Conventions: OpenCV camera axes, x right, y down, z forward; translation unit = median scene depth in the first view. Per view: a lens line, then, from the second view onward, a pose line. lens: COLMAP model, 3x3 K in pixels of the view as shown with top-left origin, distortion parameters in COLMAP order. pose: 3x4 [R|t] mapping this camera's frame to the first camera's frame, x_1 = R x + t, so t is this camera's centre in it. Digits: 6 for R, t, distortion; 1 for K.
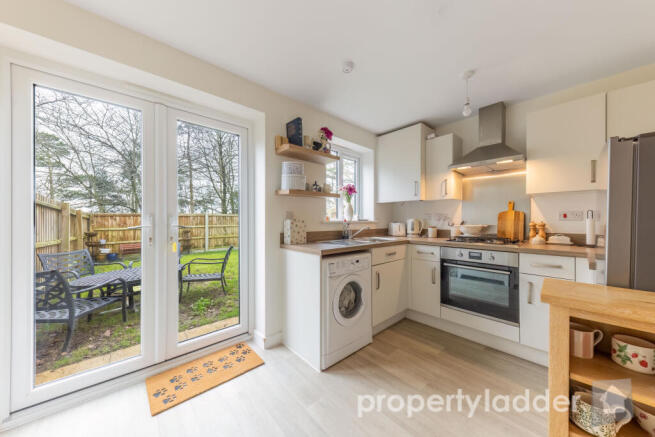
lens RADIAL K [[220.9, 0, 324.1], [0, 220.9, 220.3], [0, 0, 1]] dist [0.000355, -0.000021]
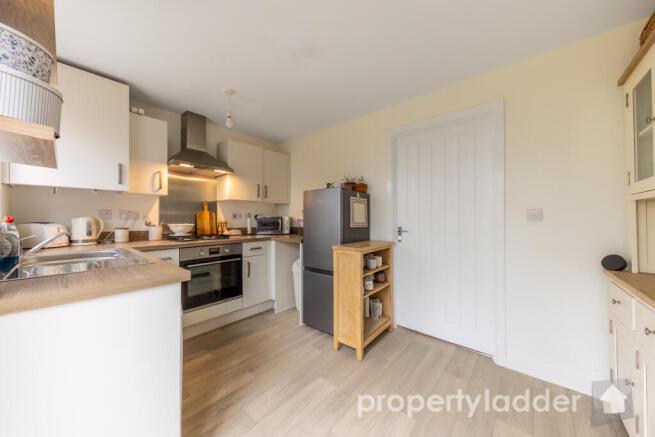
lens RADIAL K [[229.8, 0, 327.5], [0, 229.8, 218.5], [0, 0, 1]] dist [0.002255, -0.000041]
pose [[-0.135162, 0.000253, 0.990823, -0.485224], [0.001431, 0.999999, -0.000060, -0.001862], [-0.990822, 0.001409, -0.135162, 0.543355]]
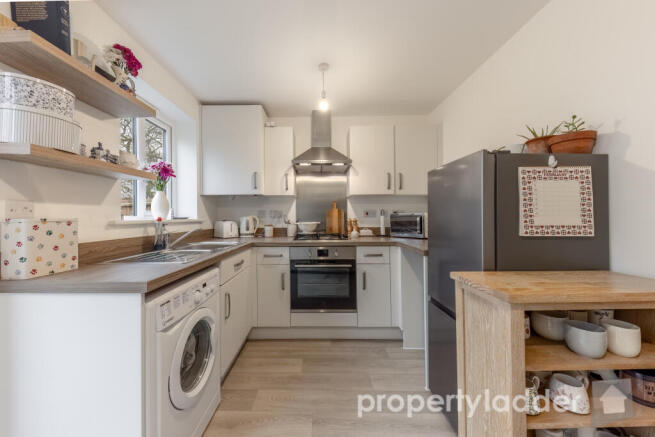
lens RADIAL K [[229.8, 0, 312.4], [0, 229.8, 215.5], [0, 0, 1]] dist [0.001667, -0.000001]
pose [[0.677738, 0.000100, 0.735303, -0.103695], [0.007233, 0.999951, -0.006803, -0.002418], [-0.735268, 0.009929, 0.677704, 0.300874]]
